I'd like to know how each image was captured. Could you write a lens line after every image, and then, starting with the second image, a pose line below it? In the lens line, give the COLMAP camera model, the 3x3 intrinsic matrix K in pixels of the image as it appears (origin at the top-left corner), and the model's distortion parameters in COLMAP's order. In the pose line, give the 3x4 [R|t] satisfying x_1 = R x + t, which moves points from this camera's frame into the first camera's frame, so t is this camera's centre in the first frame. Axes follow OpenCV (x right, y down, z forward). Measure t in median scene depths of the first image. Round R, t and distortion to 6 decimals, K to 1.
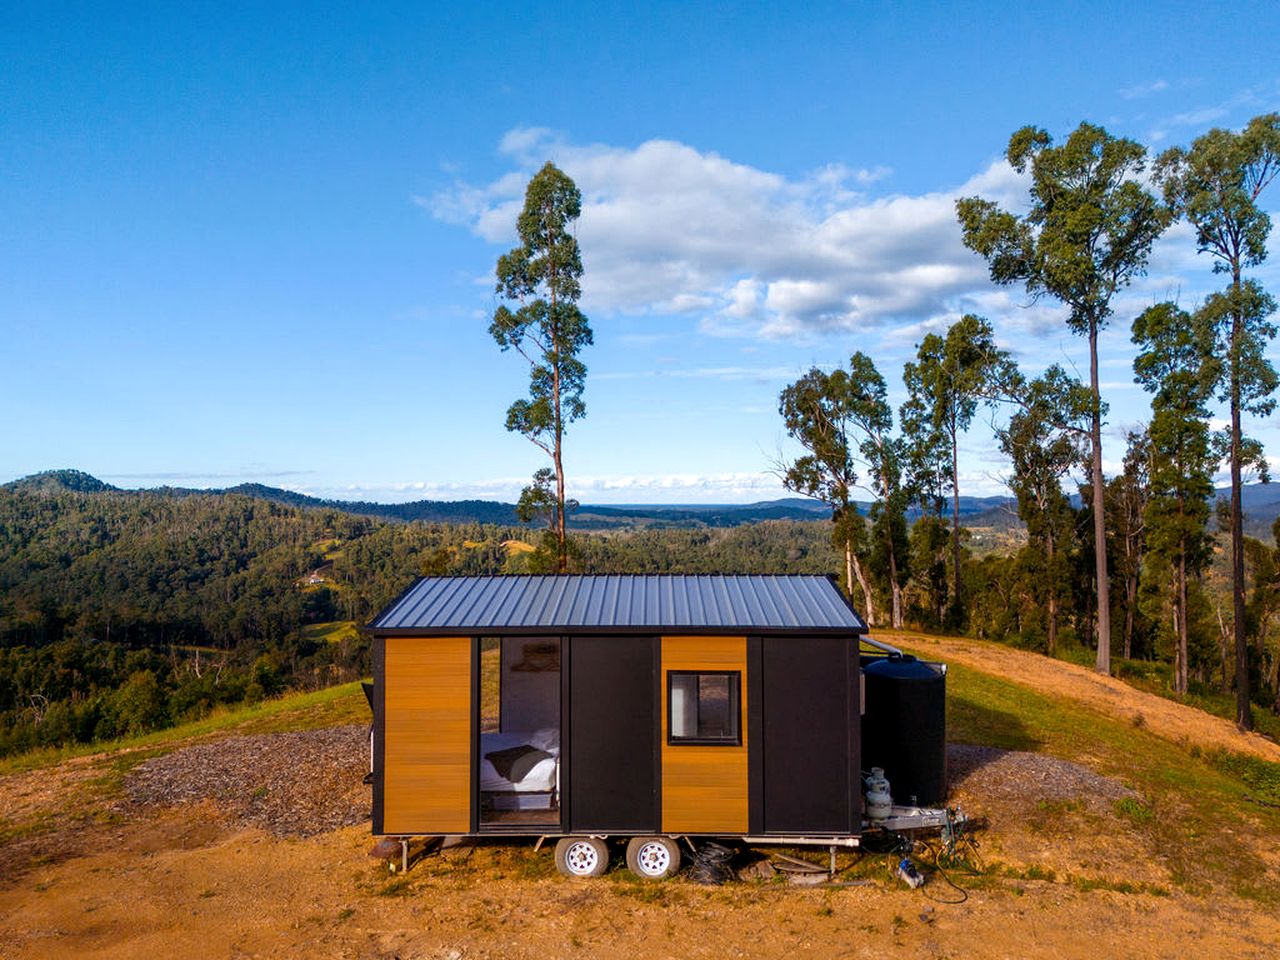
lens RADIAL K [[936.6, 0, 638.1], [0, 936.6, 479.0], [0, 0, 1]] dist [0.087124, -0.080961]
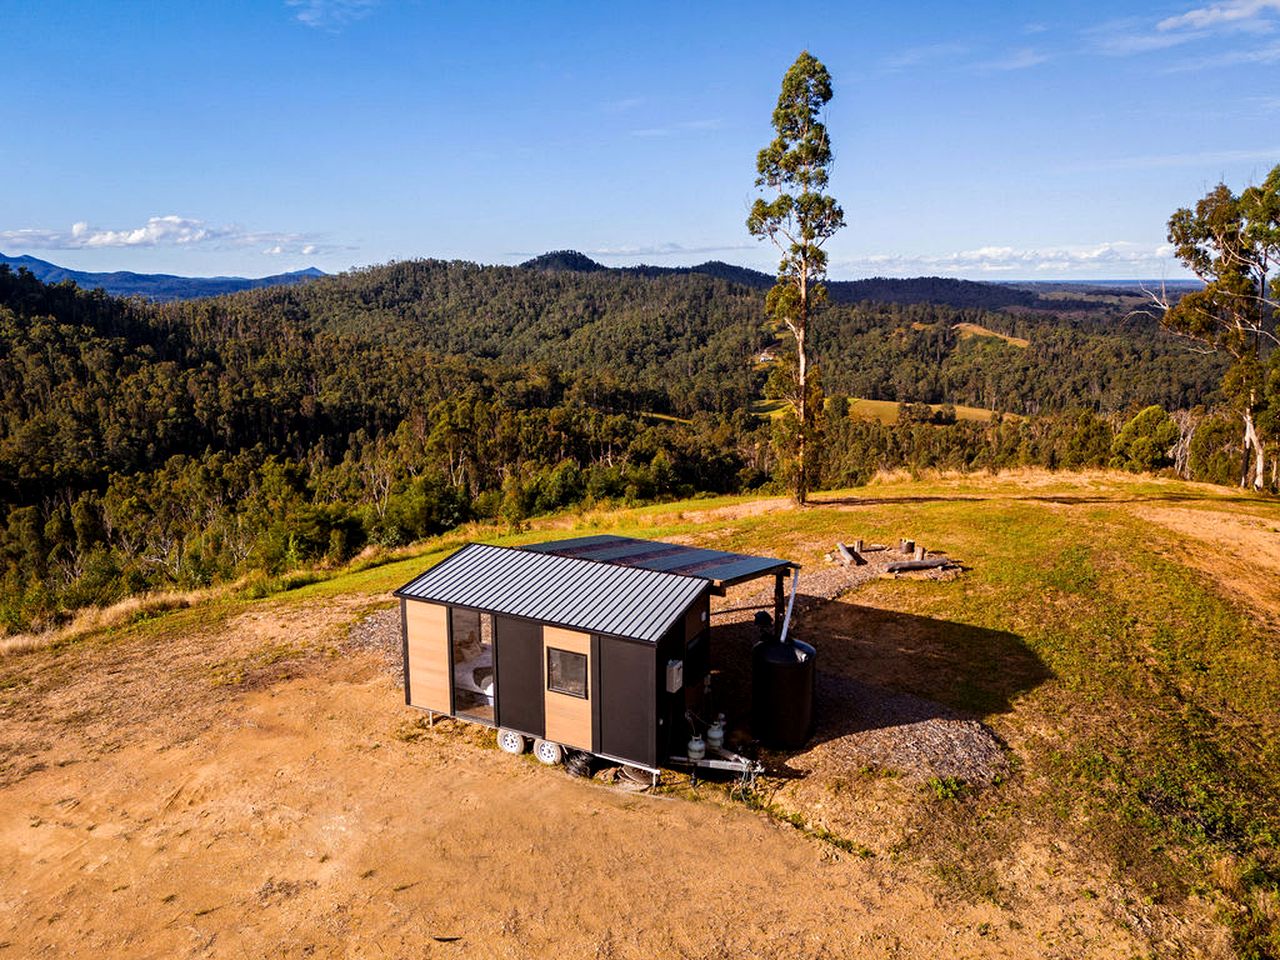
lens RADIAL K [[940.6, 0, 639.0], [0, 940.6, 473.7], [0, 0, 1]] dist [0.085653, -0.106440]
pose [[0.892841, 0.092516, -0.440766, 0.096586], [0.009509, 0.974583, 0.223826, -0.049323], [0.450271, -0.204032, 0.869268, -0.027278]]
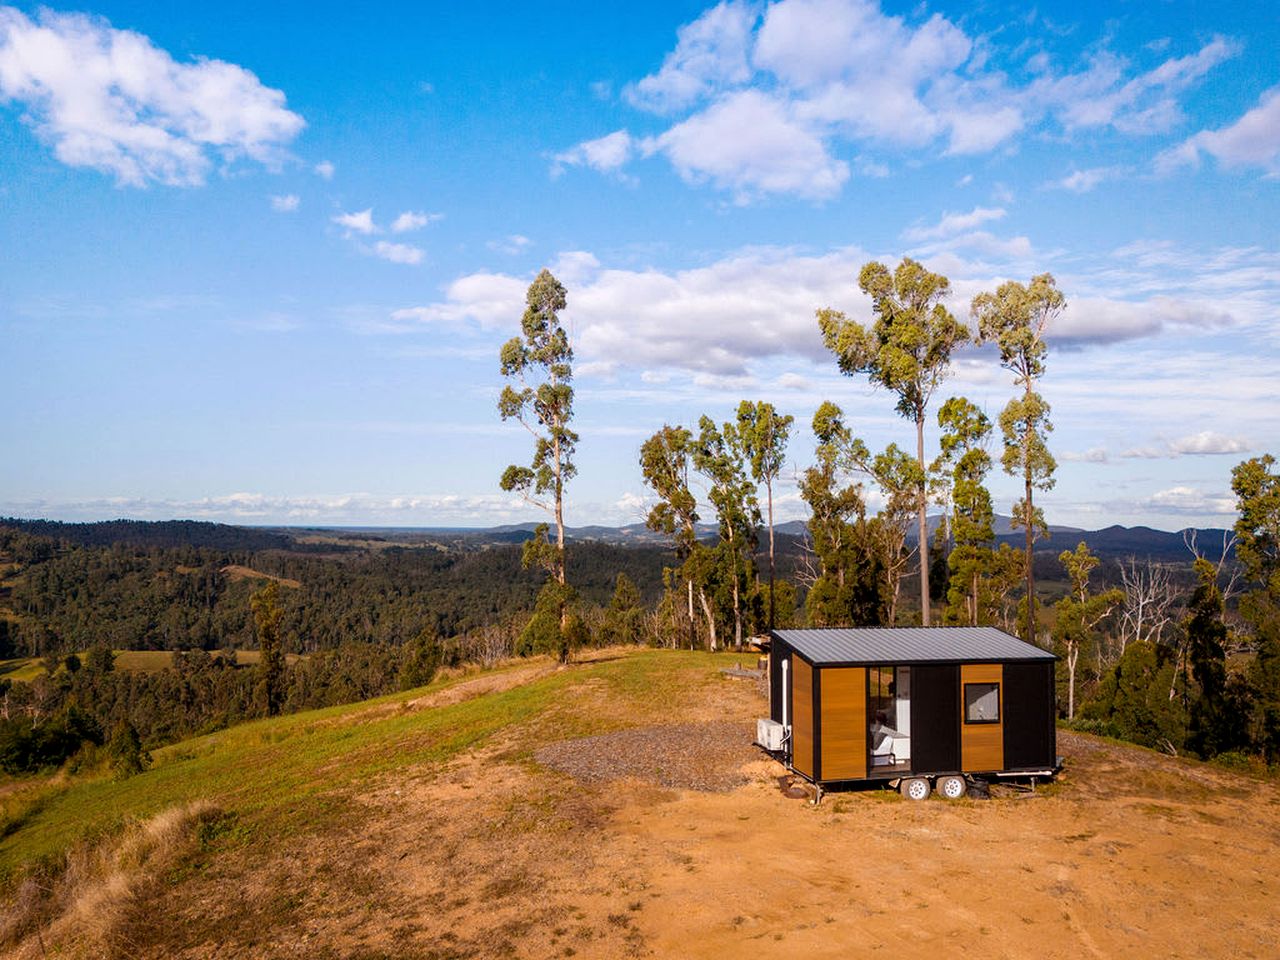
lens RADIAL K [[940.0, 0, 643.5], [0, 940.0, 477.0], [0, 0, 1]] dist [0.057479, -0.051783]
pose [[0.960669, 0.029186, 0.276158, -0.125396], [-0.021483, 0.999292, -0.030876, -0.014521], [-0.276864, 0.023729, 0.960616, -0.069487]]
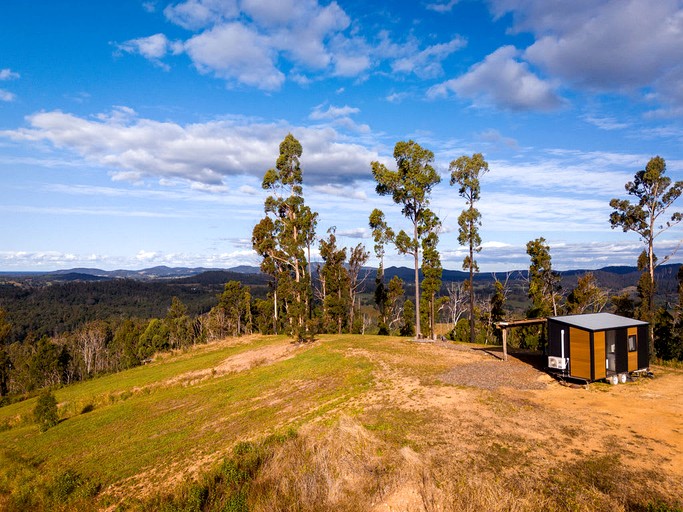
lens RADIAL K [[503.1, 0, 347.8], [0, 503.1, 272.9], [0, 0, 1]] dist [0.086896, -0.109936]
pose [[0.796563, 0.001782, 0.604553, -0.285202], [-0.019110, 0.999570, 0.022234, -0.013571], [-0.604254, -0.029264, 0.796254, -0.011668]]
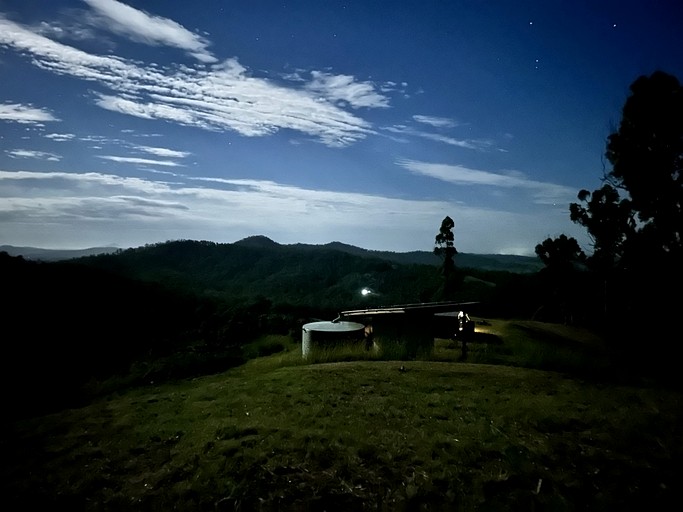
lens RADIAL K [[499.8, 0, 340.5], [0, 499.8, 255.5], [0, 0, 1]] dist [0.087124, -0.080961]
pose [[0.929435, 0.010834, -0.368828, 0.128942], [0.001537, 0.999446, 0.033232, -0.089546], [0.368984, -0.031454, 0.928903, -0.576147]]
